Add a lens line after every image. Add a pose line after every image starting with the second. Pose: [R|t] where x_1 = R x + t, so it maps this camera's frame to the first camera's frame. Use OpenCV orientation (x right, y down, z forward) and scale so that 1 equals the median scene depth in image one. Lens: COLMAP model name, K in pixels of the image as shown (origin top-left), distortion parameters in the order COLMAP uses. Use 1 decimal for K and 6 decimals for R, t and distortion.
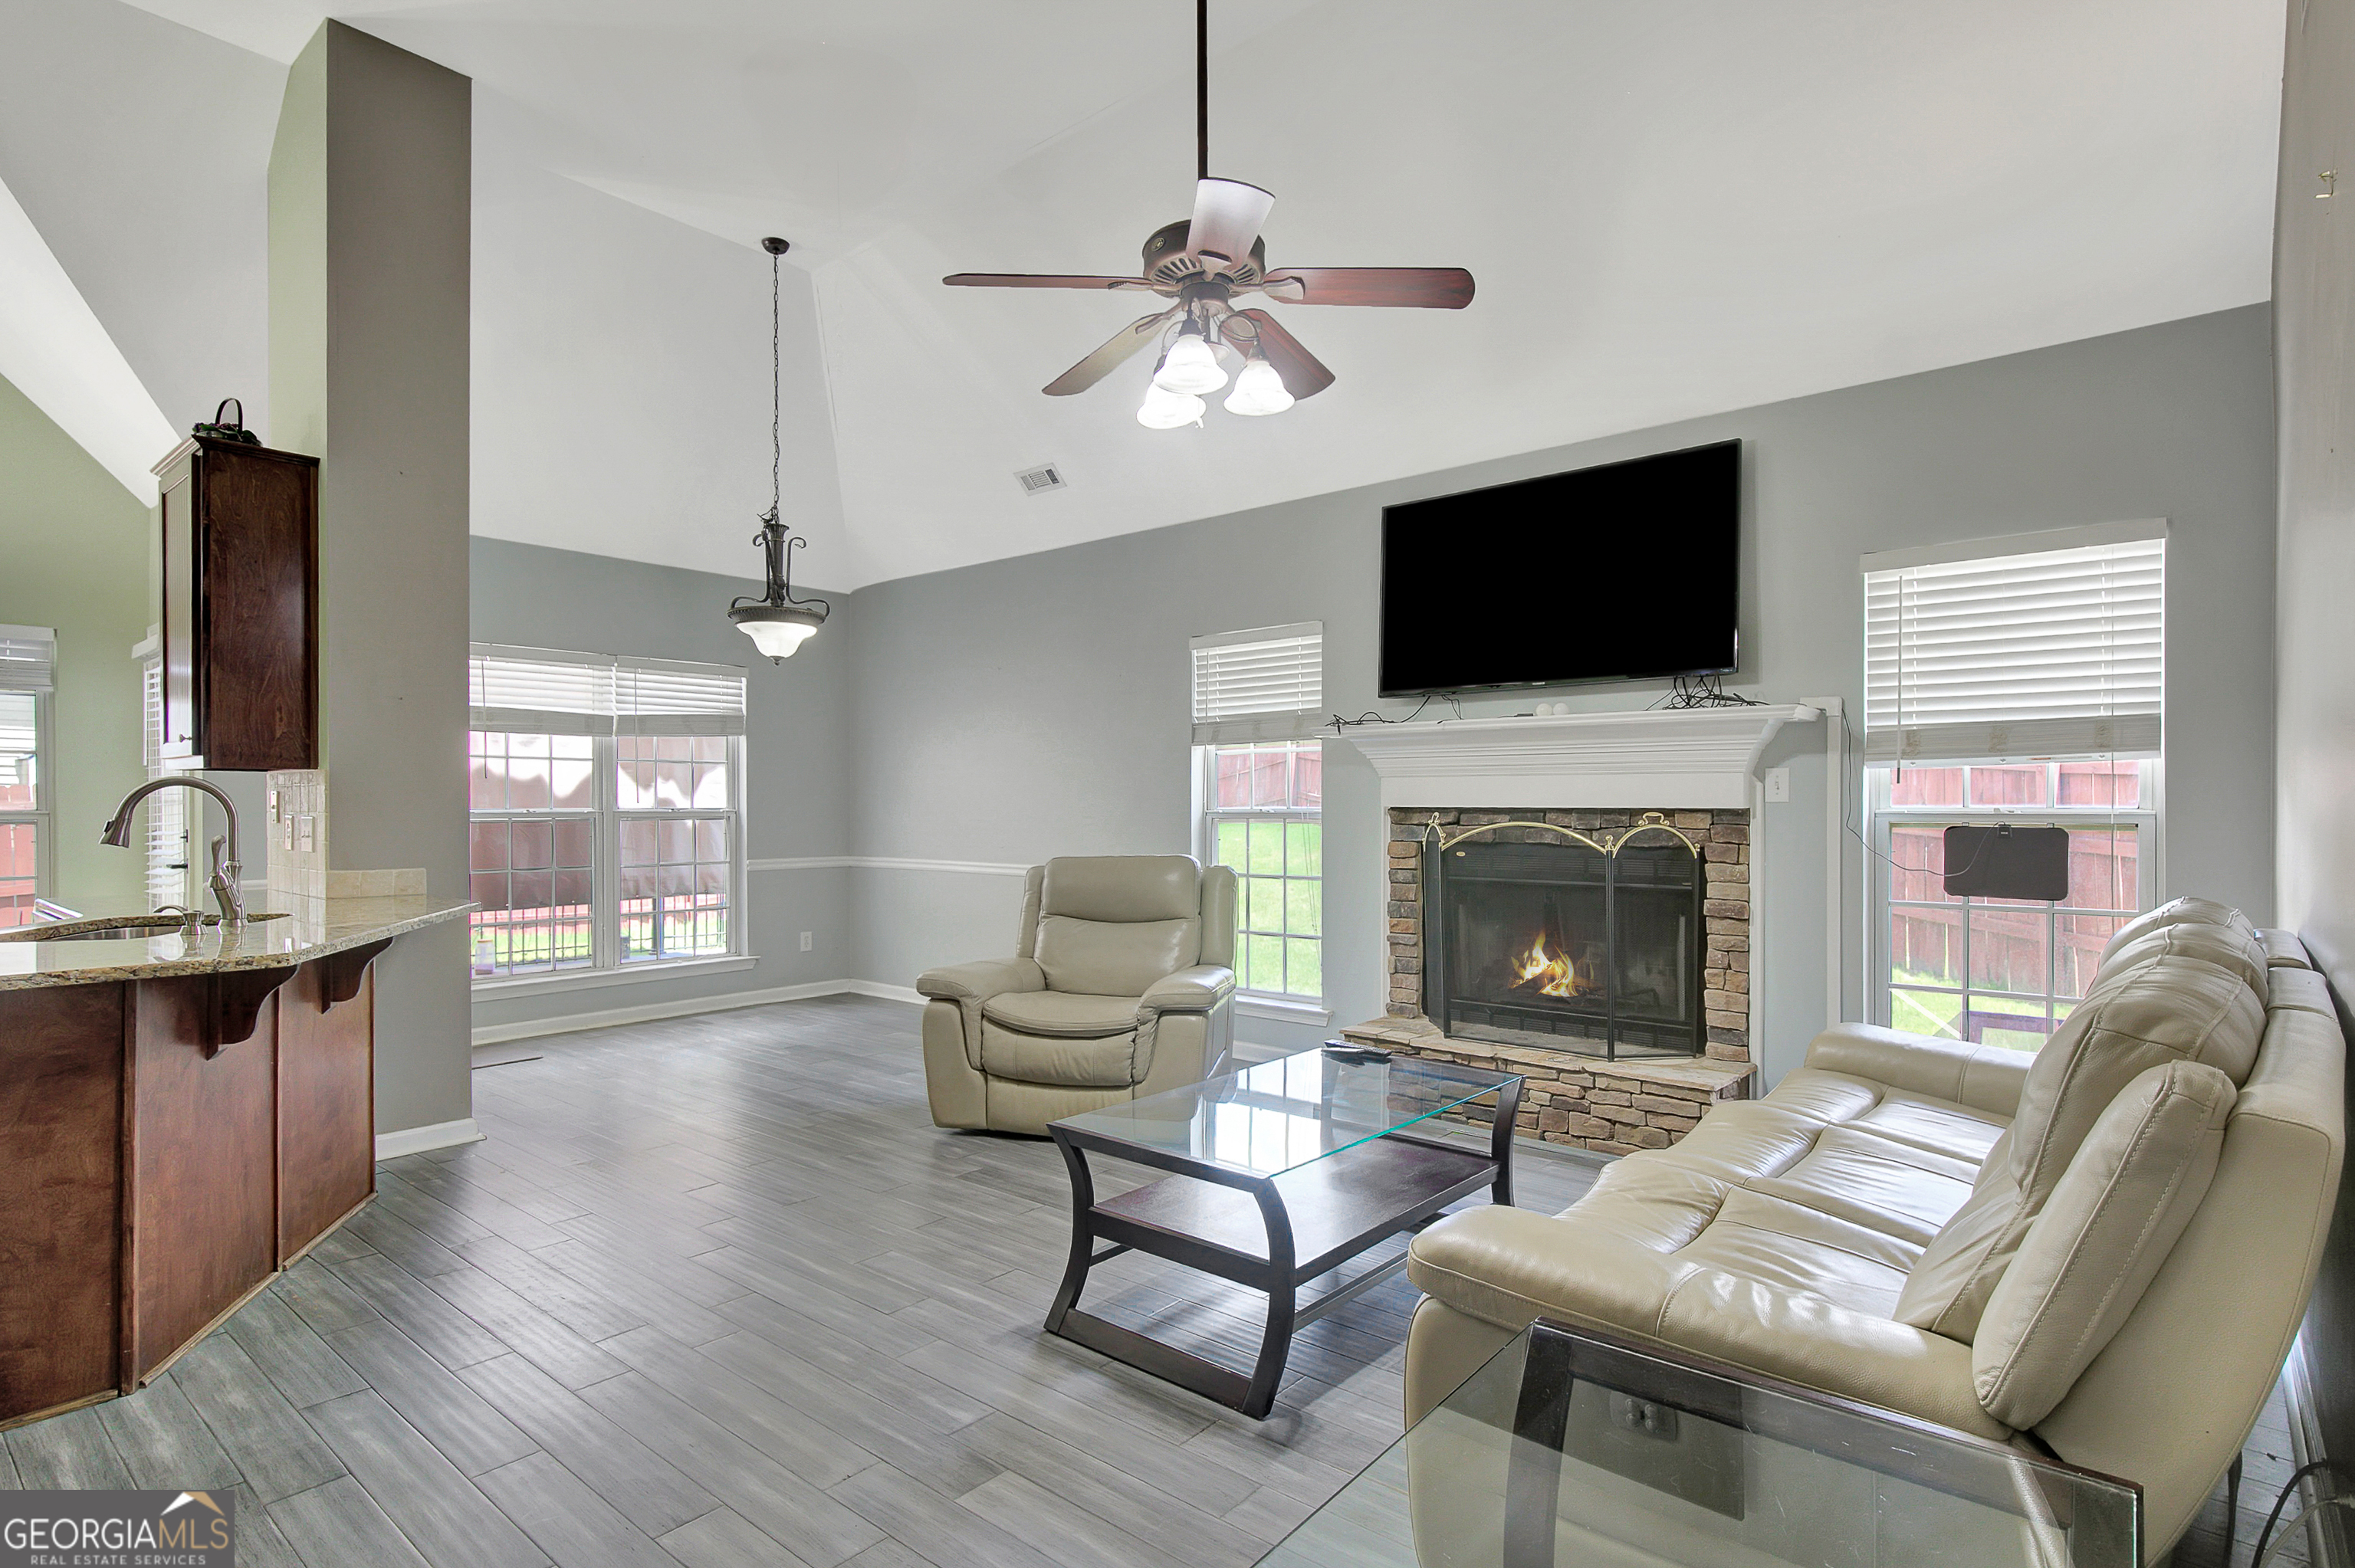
lens RADIAL K [[1131.8, 0, 1219.0], [0, 1131.8, 814.7], [0, 0, 1]] dist [-0.002664, -0.000373]
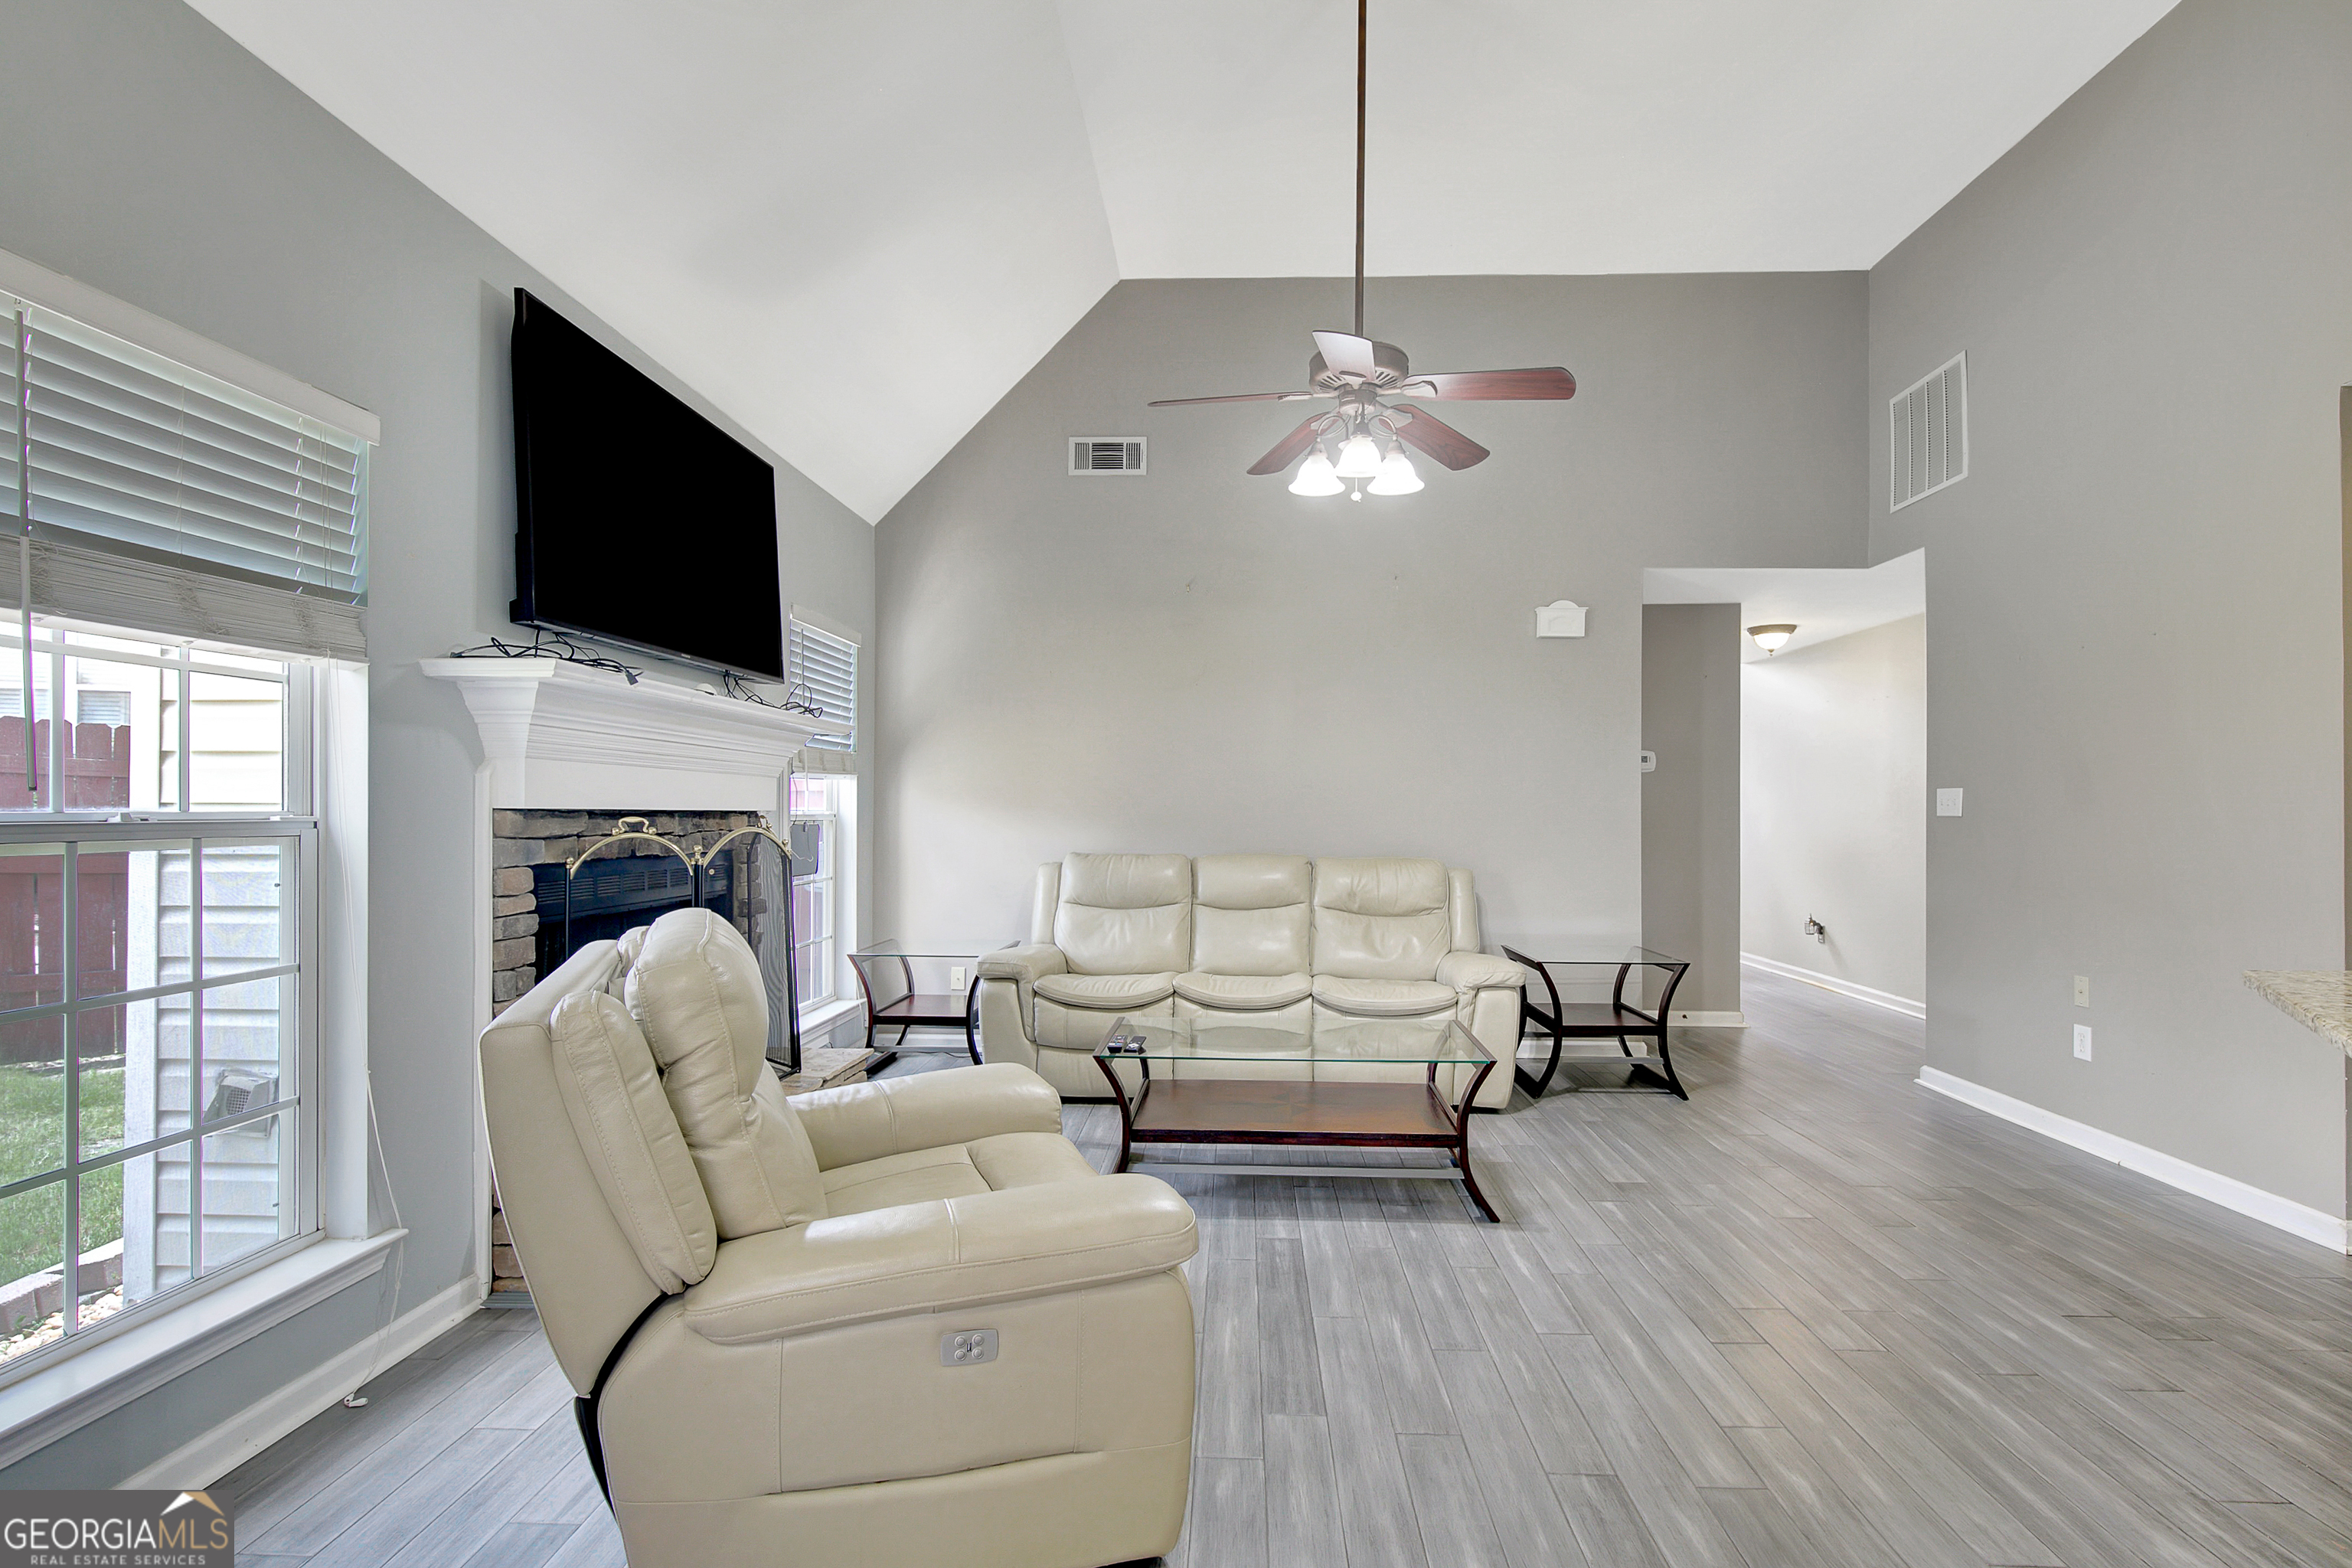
lens RADIAL K [[1085.1, 0, 1183.4], [0, 1085.1, 797.4], [0, 0, 1]] dist [-0.003633, -0.000264]
pose [[-0.569152, 0.010690, 0.822163, -0.593543], [0.006844, 0.999942, -0.008264, -0.006499], [-0.822204, 0.000923, -0.569192, 1.233159]]
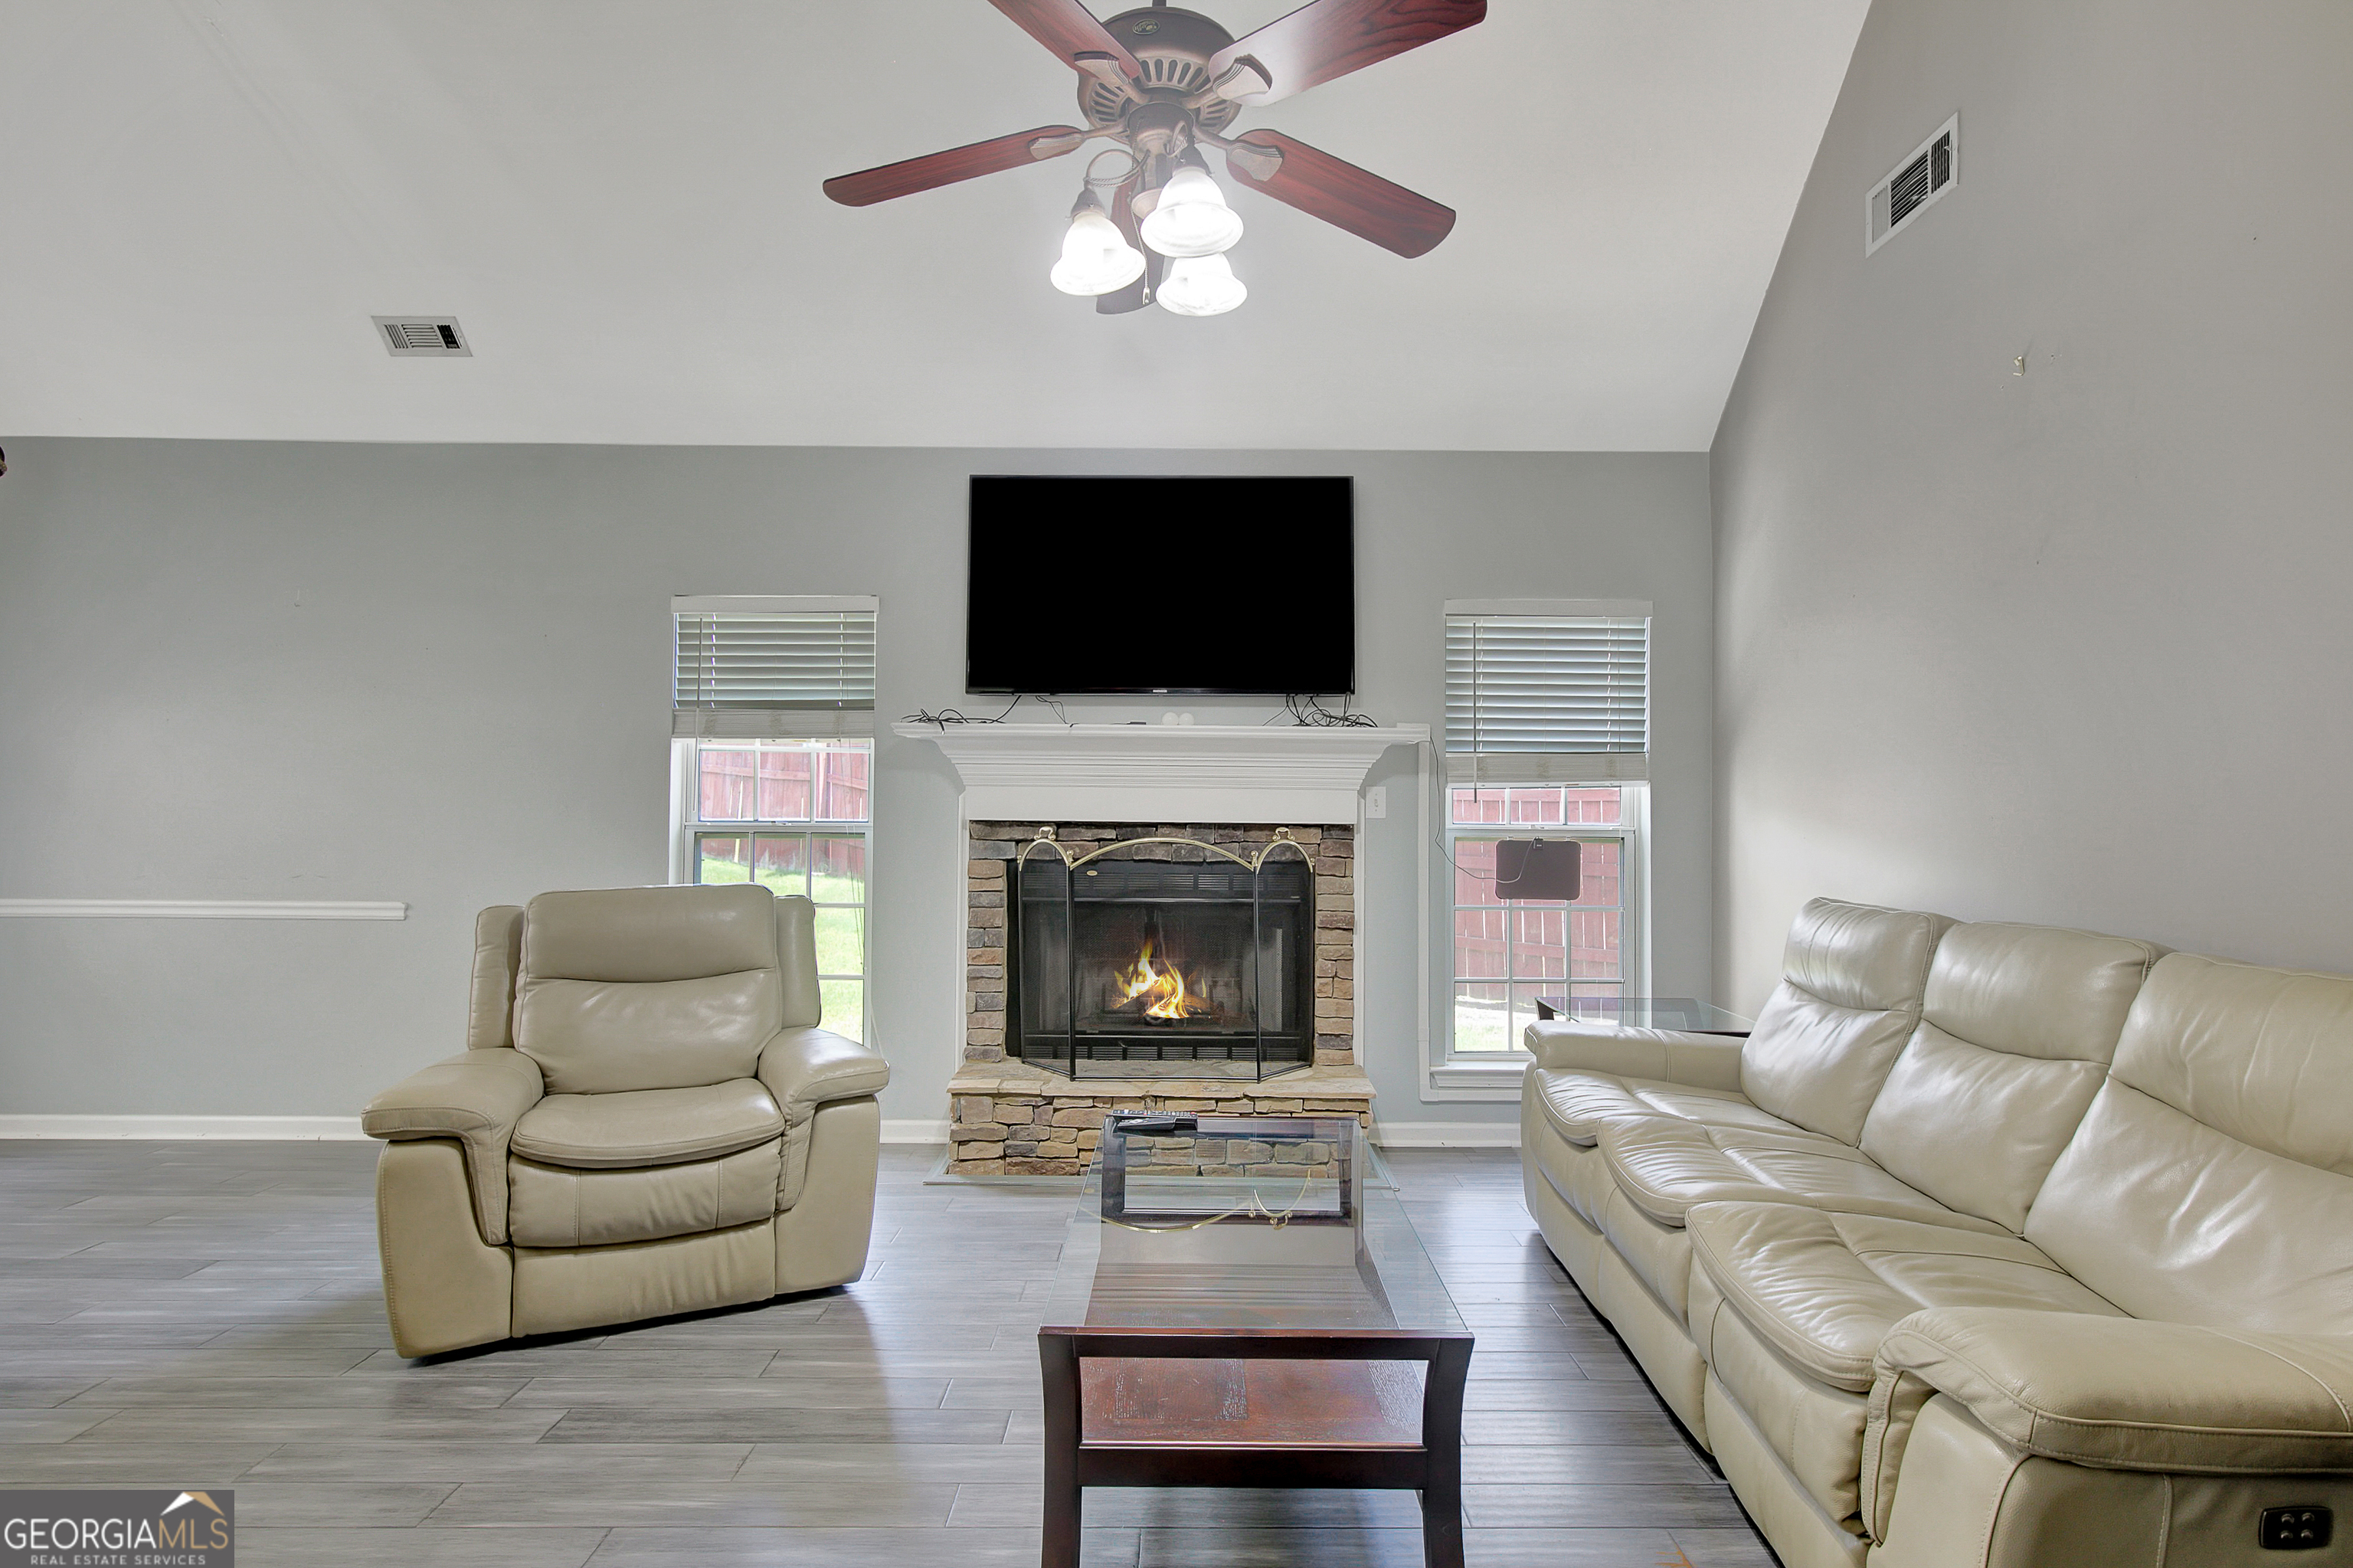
lens RADIAL K [[1085.6, 0, 1183.9], [0, 1085.6, 797.4], [0, 0, 1]] dist [-0.003633, -0.000264]
pose [[0.779223, 0.019068, 0.626456, -0.291107], [-0.001969, 0.999607, -0.027976, -0.001626], [-0.626743, 0.020566, 0.778954, 0.299936]]
